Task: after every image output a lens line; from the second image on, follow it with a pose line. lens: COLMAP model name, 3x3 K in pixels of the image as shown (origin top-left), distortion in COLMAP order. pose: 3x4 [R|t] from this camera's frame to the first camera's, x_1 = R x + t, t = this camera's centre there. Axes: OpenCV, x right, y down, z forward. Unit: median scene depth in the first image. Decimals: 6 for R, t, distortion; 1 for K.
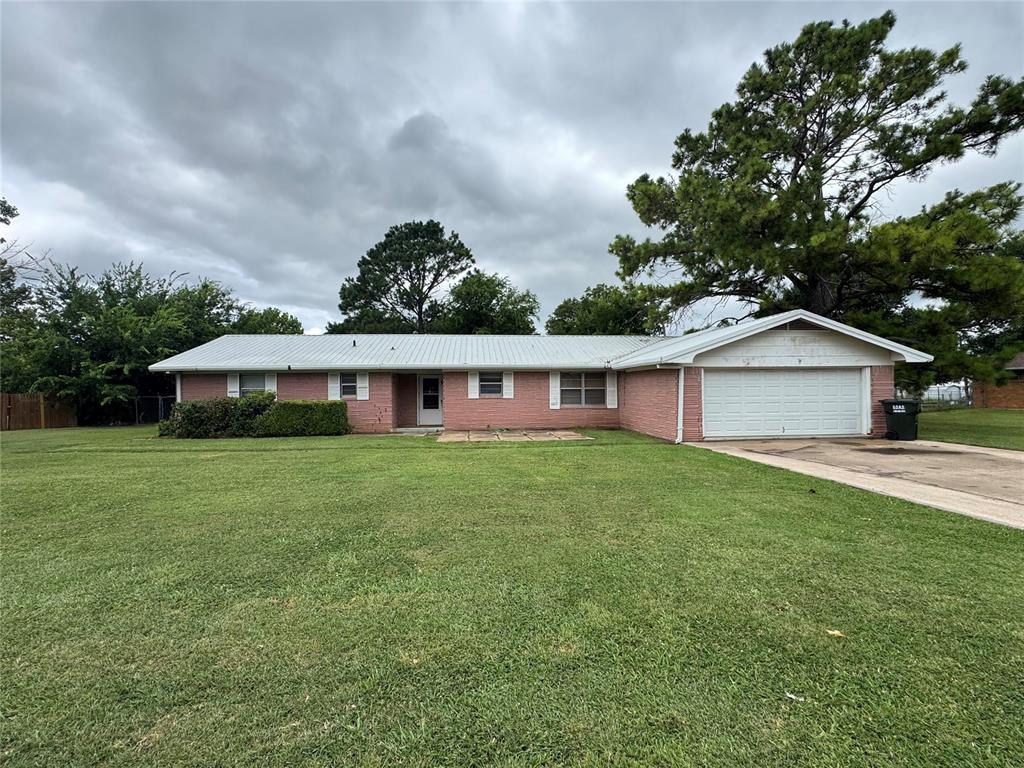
lens RADIAL K [[451.5, 0, 510.3], [0, 451.5, 380.1], [0, 0, 1]] dist [-0.000676, 0.000190]
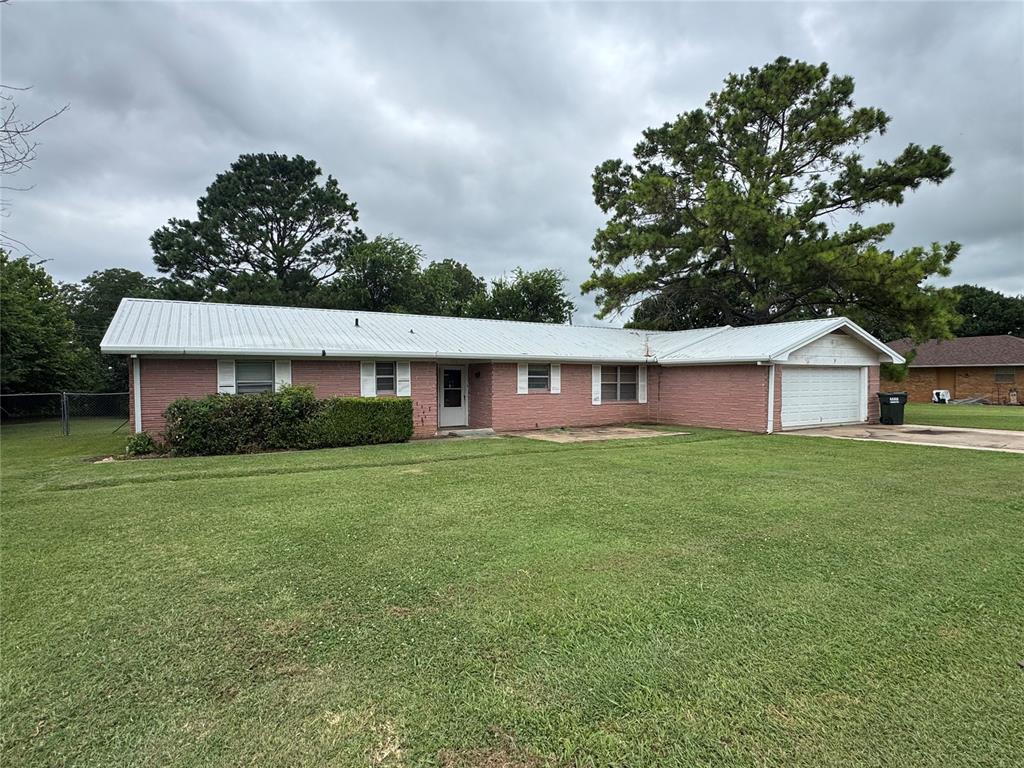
lens RADIAL K [[546.8, 0, 510.5], [0, 546.8, 380.1], [0, 0, 1]] dist [0.004242, 0.000408]
pose [[0.899393, 0.006024, 0.437099, -0.562658], [-0.012196, 0.999862, 0.011315, 0.002262], [-0.436971, -0.015507, 0.899342, 0.063927]]
